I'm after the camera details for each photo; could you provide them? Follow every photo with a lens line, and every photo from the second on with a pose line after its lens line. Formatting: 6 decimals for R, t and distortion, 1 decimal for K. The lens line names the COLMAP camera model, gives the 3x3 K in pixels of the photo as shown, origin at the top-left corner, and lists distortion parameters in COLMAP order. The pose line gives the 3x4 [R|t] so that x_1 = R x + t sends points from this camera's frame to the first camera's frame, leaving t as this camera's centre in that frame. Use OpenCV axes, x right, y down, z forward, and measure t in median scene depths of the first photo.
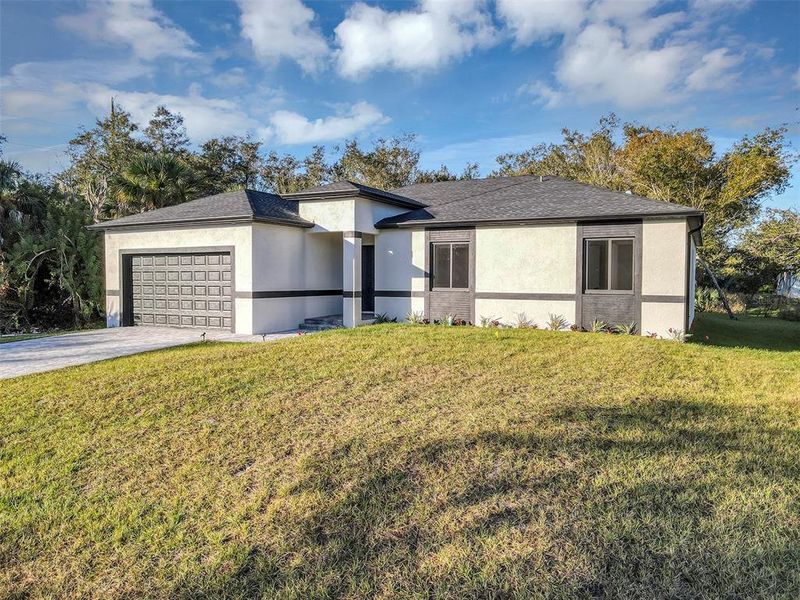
lens RADIAL K [[586.6, 0, 400.0], [0, 586.6, 300.0], [0, 0, 1]] dist [-0.026870, 0.075485]
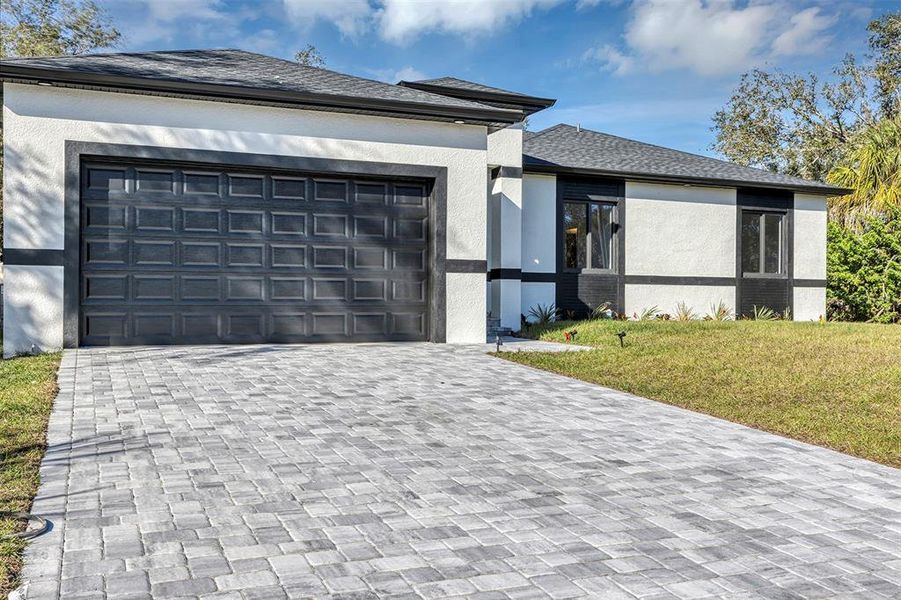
lens RADIAL K [[865.2, 0, 450.5], [0, 865.2, 300.0], [0, 0, 1]] dist [-0.002374, 0.010283]
pose [[0.633893, 0.001165, 0.773420, -0.777106], [0.024784, 0.999455, -0.021819, 0.033065], [-0.773023, 0.033000, 0.633519, 0.484223]]
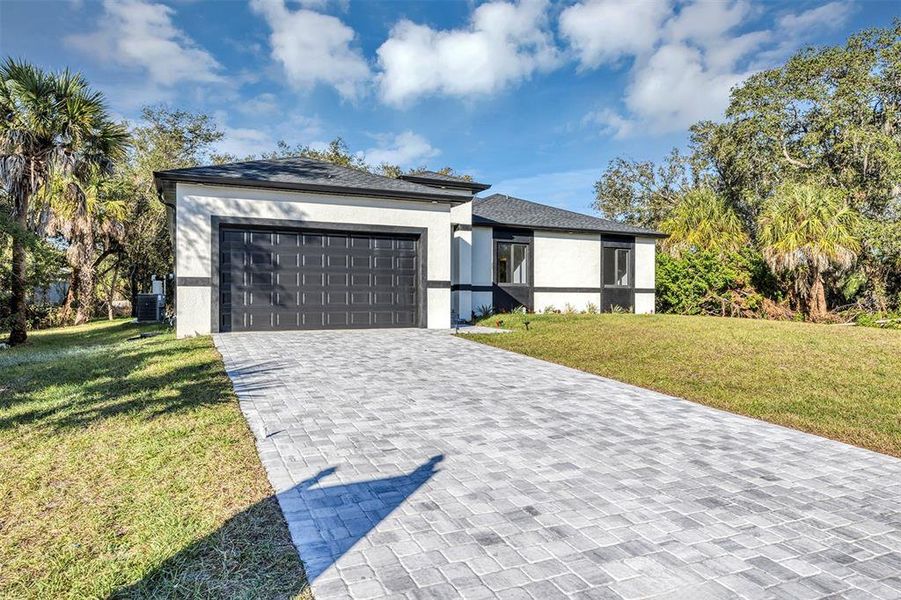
lens RADIAL K [[575.8, 0, 450.5], [0, 575.8, 300.0], [0, 0, 1]] dist [0.007187, 0.002848]
pose [[0.605982, -0.004167, 0.795468, -0.861878], [0.030315, 0.999381, -0.017859, 0.028016], [-0.794901, 0.034937, 0.605733, 0.414107]]
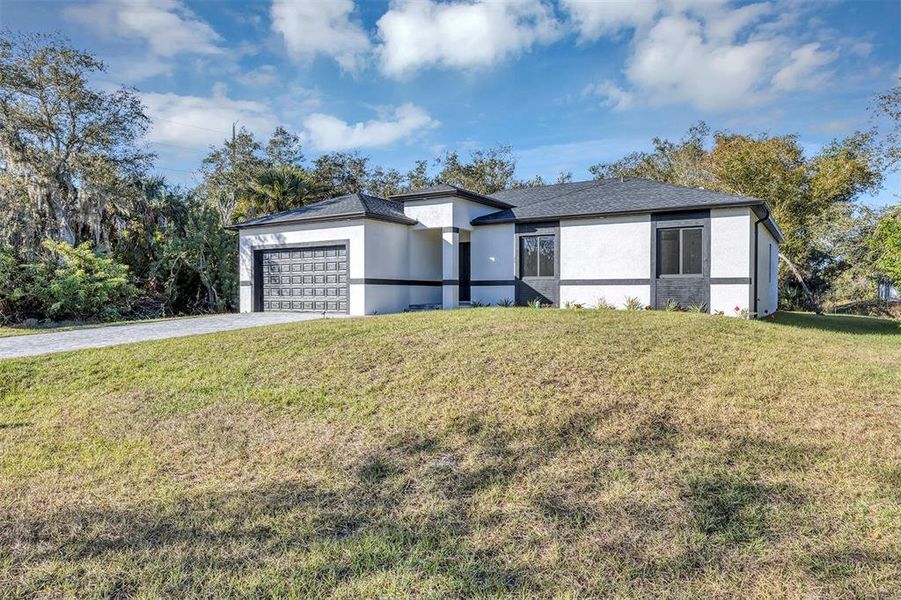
lens RADIAL K [[575.8, 0, 450.5], [0, 575.8, 300.0], [0, 0, 1]] dist [0.007187, 0.002848]
pose [[0.996336, -0.001512, -0.085507, 0.013594], [-0.000667, 0.999676, -0.025451, 0.051702], [0.085518, 0.025415, 0.996012, -0.108585]]
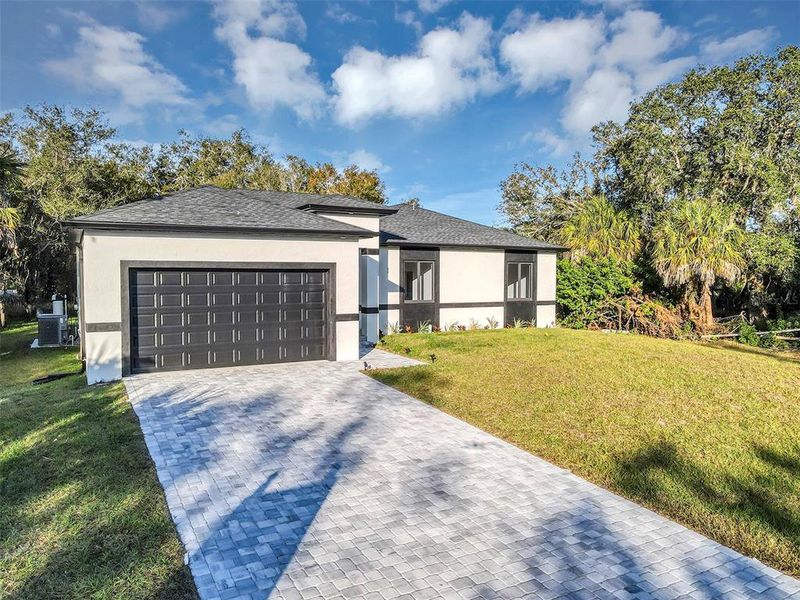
lens RADIAL K [[586.6, 0, 400.0], [0, 586.6, 300.0], [0, 0, 1]] dist [-0.026870, 0.075485]
pose [[0.544504, -0.038969, 0.837853, -0.892713], [0.030965, 0.999173, 0.026349, -0.052058], [-0.838187, 0.011597, 0.545260, 0.392854]]
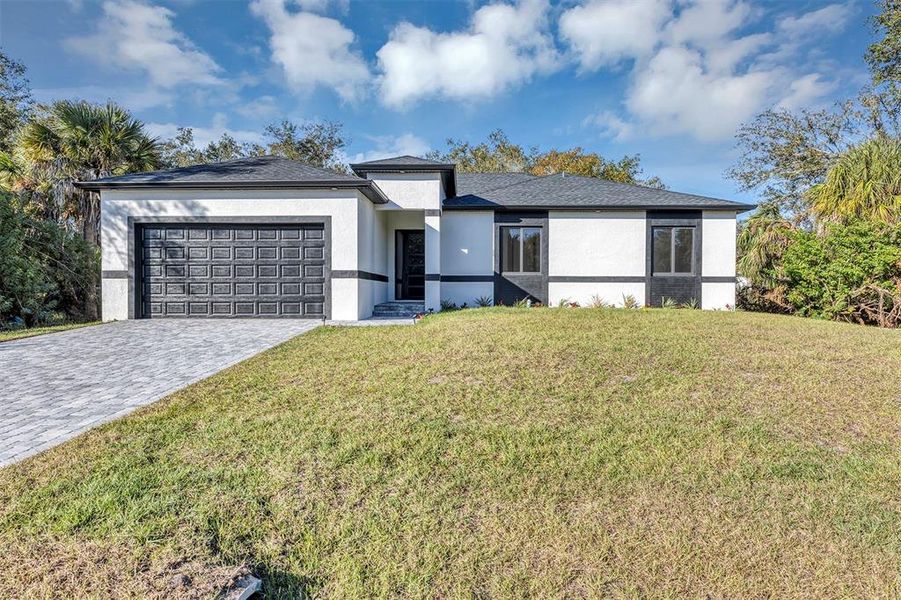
lens RADIAL K [[575.8, 0, 450.5], [0, 575.8, 300.0], [0, 0, 1]] dist [0.007187, 0.002848]
pose [[0.899244, -0.007888, 0.437377, -0.448508], [0.016424, 0.999741, -0.015736, 0.040253], [-0.437140, 0.021334, 0.899141, 0.162638]]
